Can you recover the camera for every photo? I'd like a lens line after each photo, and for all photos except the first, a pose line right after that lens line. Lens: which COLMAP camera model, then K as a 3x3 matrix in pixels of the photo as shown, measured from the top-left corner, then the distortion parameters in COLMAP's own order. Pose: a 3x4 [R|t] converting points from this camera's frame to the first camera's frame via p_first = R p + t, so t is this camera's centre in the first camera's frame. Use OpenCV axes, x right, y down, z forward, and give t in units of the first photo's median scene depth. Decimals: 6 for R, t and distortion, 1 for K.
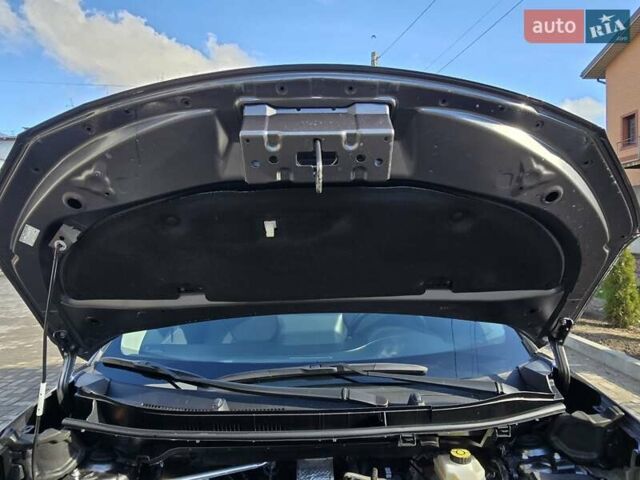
lens RADIAL K [[433.1, 0, 320.0], [0, 433.1, 240.0], [0, 0, 1]] dist [-0.000035, -0.000381]
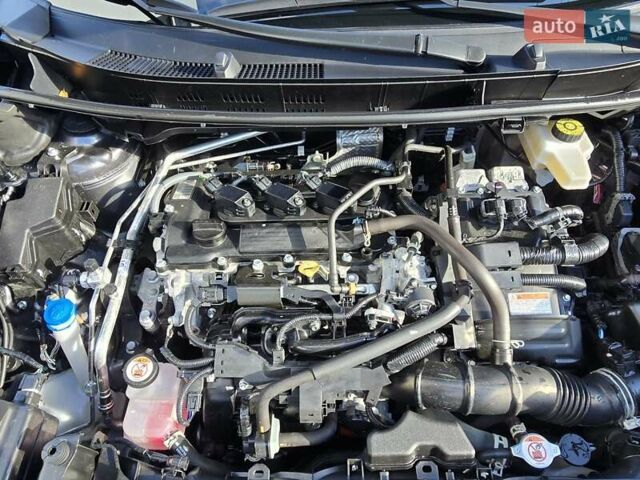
lens RADIAL K [[442.4, 0, 320.0], [0, 442.4, 240.0], [0, 0, 1]] dist [0.003872, -0.001893]
pose [[0.999682, 0.013493, -0.021308, -0.074205], [0.008420, 0.617835, 0.786263, 0.026265], [0.023774, -0.786192, 0.617525, 0.397732]]
